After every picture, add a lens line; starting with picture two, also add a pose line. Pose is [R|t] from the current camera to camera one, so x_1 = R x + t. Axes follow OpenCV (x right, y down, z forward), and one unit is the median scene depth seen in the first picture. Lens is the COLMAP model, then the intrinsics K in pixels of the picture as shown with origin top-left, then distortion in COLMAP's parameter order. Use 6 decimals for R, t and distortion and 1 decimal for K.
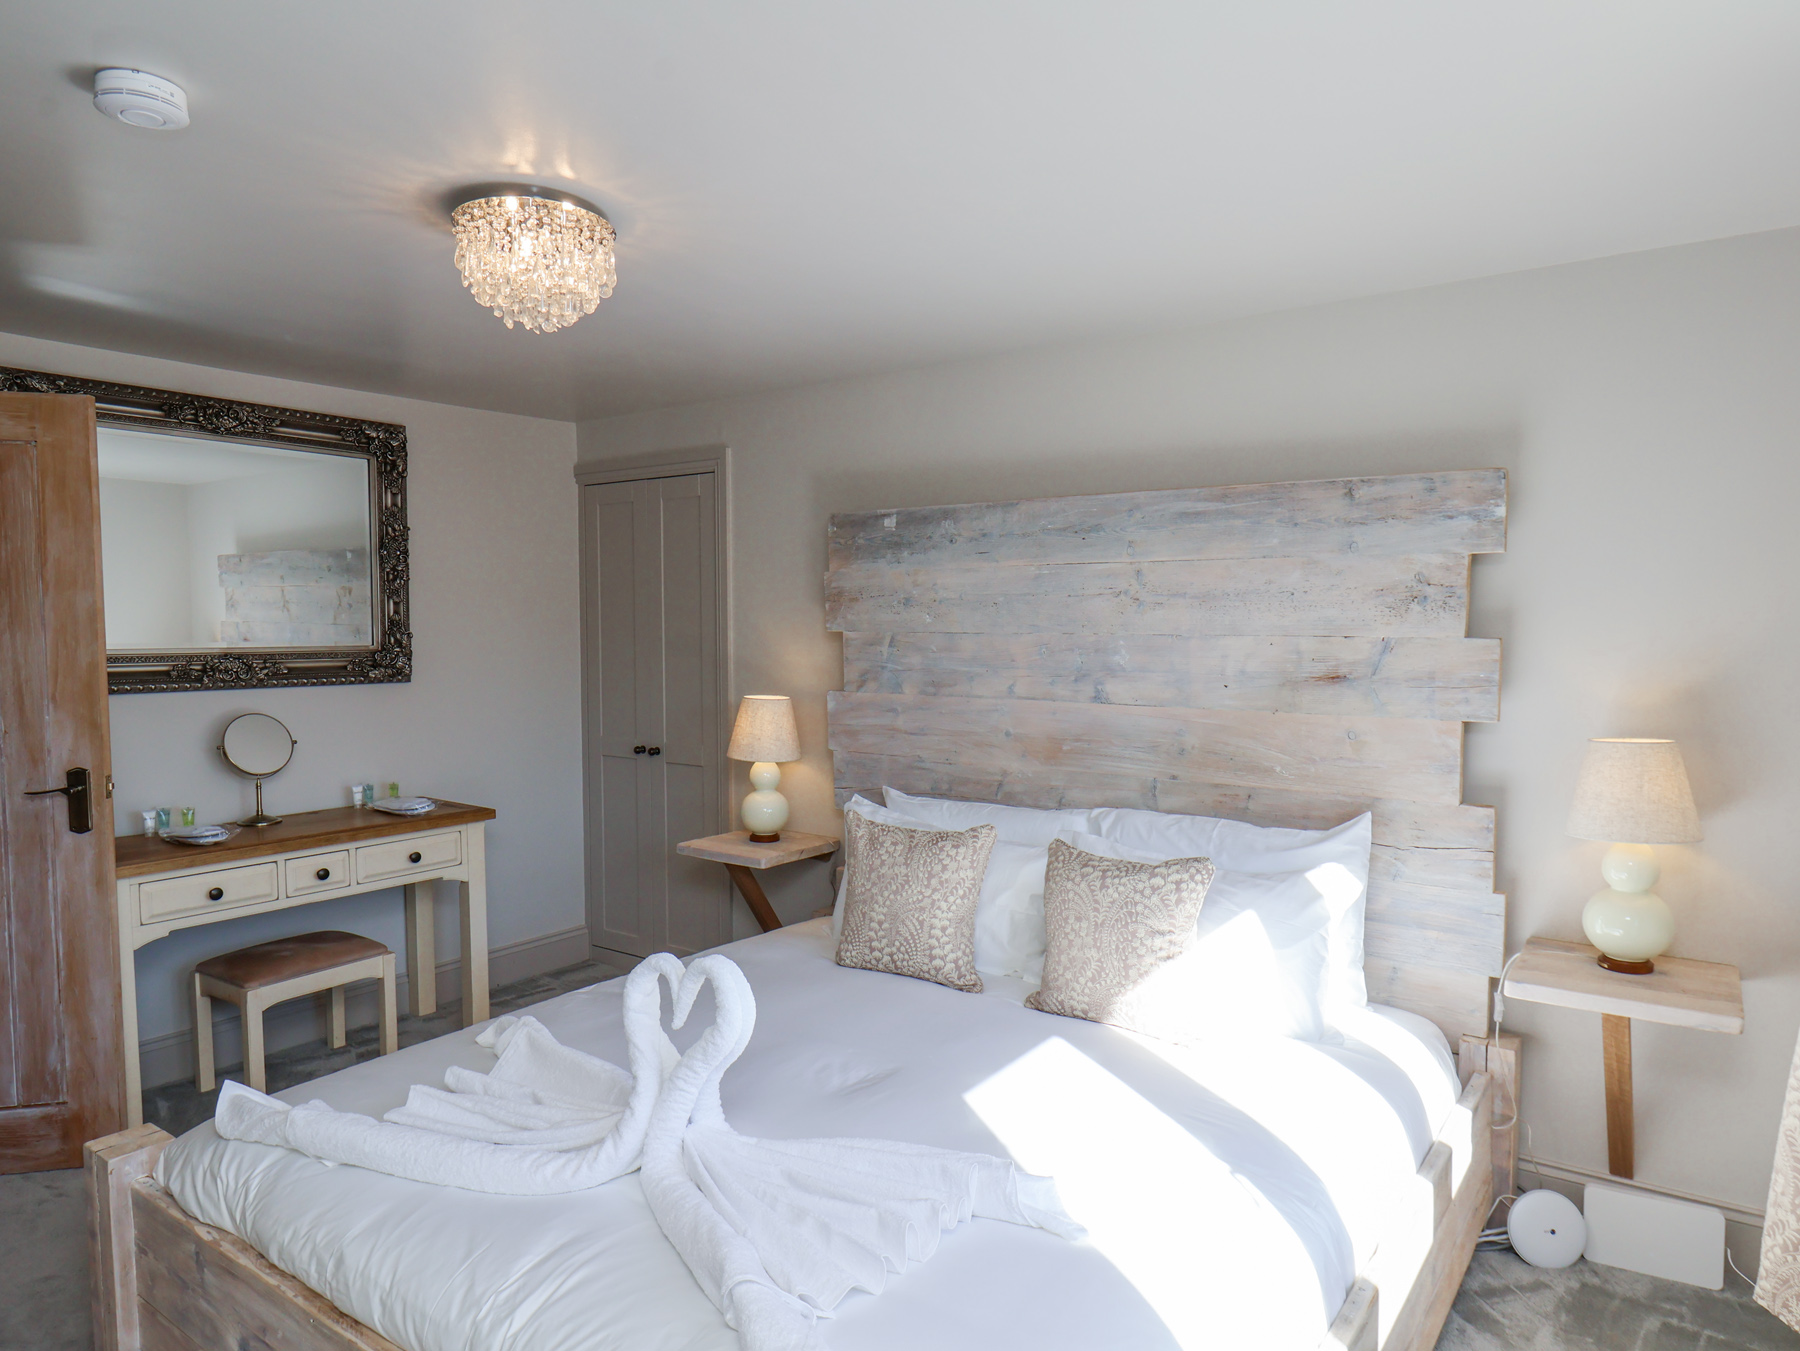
lens RADIAL K [[1136.1, 0, 900.1], [0, 1136.1, 682.5], [0, 0, 1]] dist [-0.002330, 0.000420]
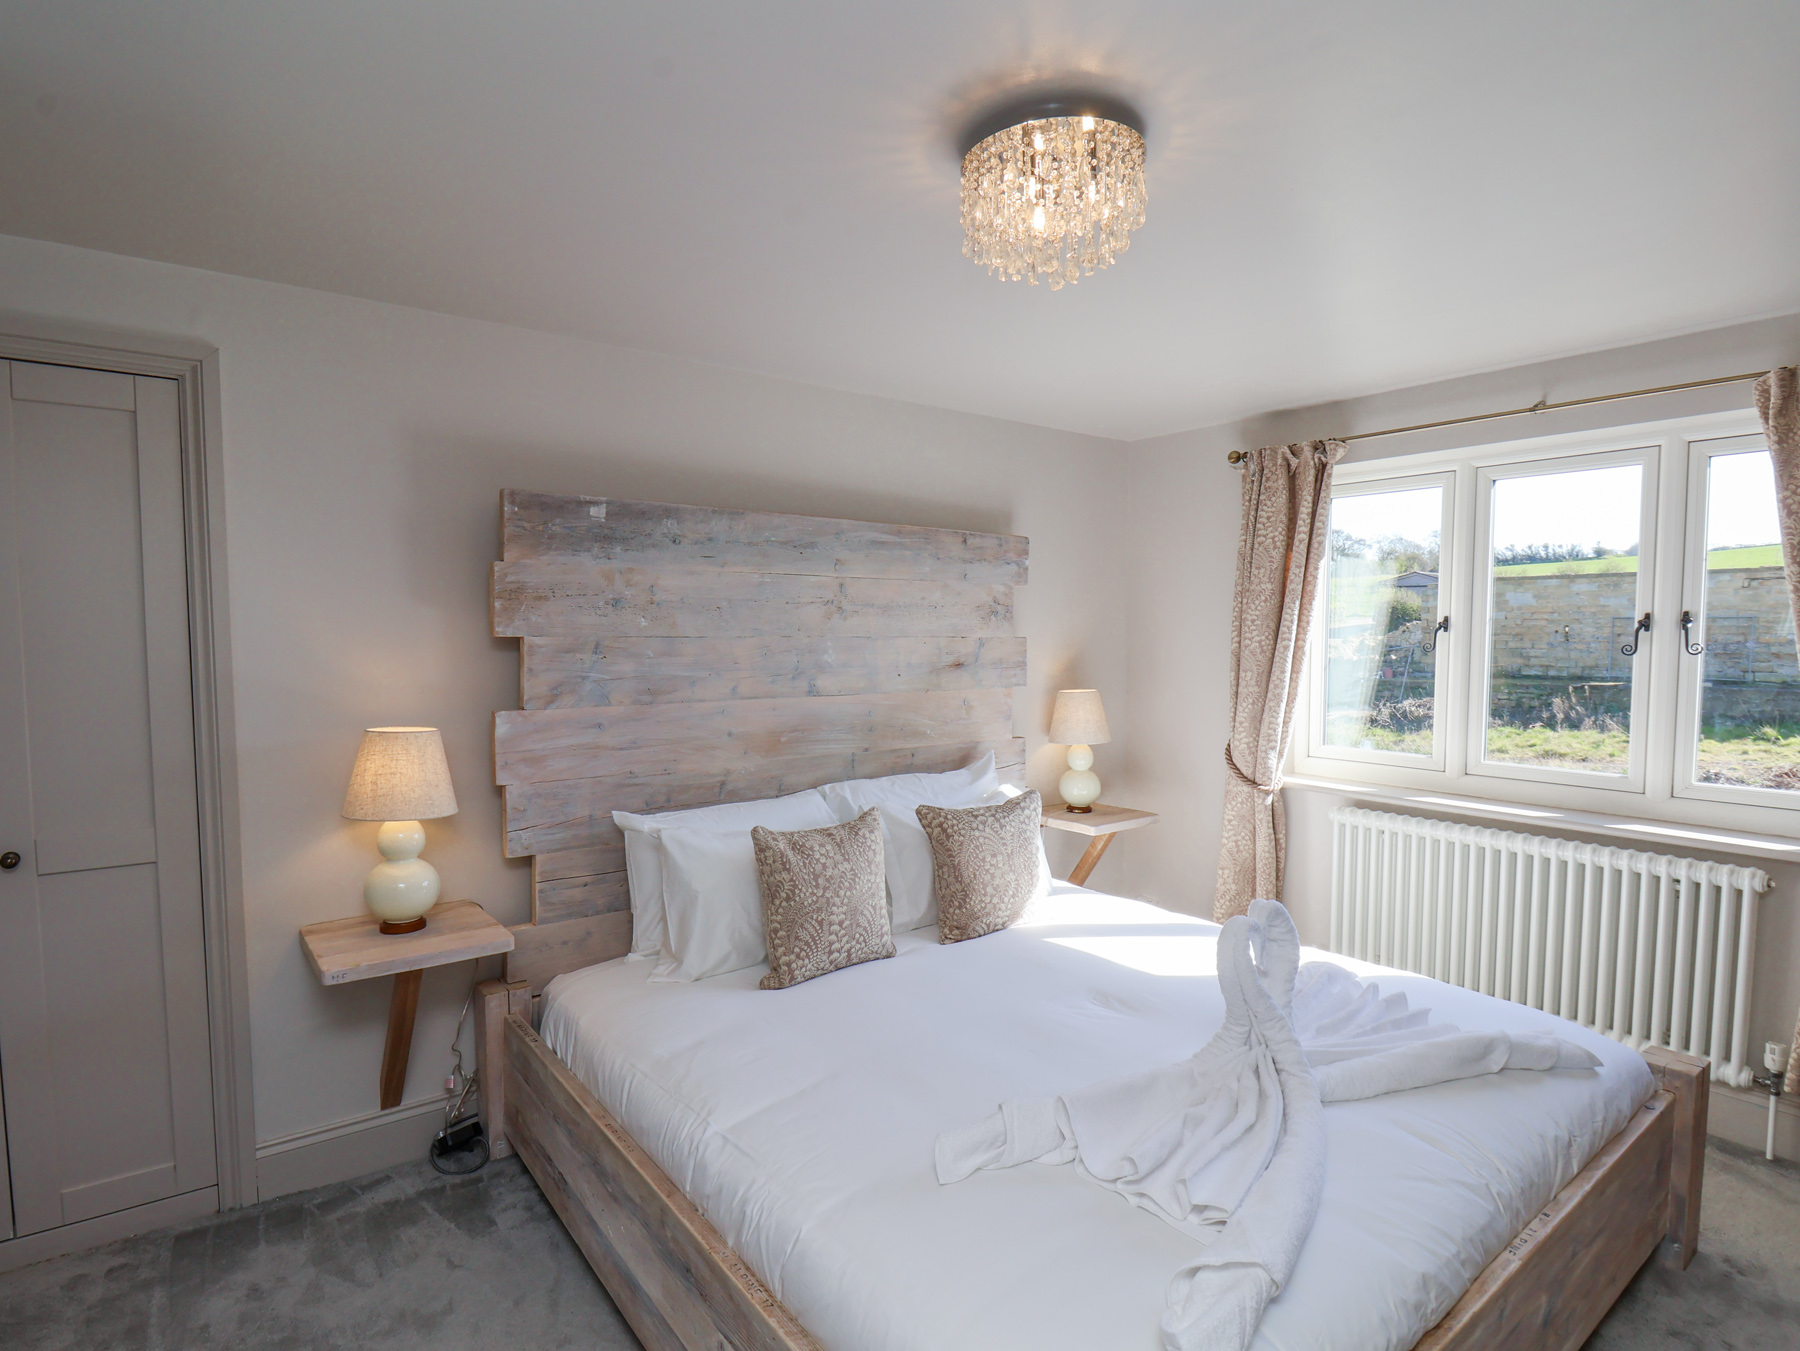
lens RADIAL K [[942.2, 0, 900.0], [0, 942.2, 678.1], [0, 0, 1]] dist [-0.000069, 0.000004]
pose [[0.278996, -0.045511, 0.959213, -0.704729], [0.051565, 0.998145, 0.032360, -0.026342], [-0.958907, 0.040433, 0.280825, 0.627994]]
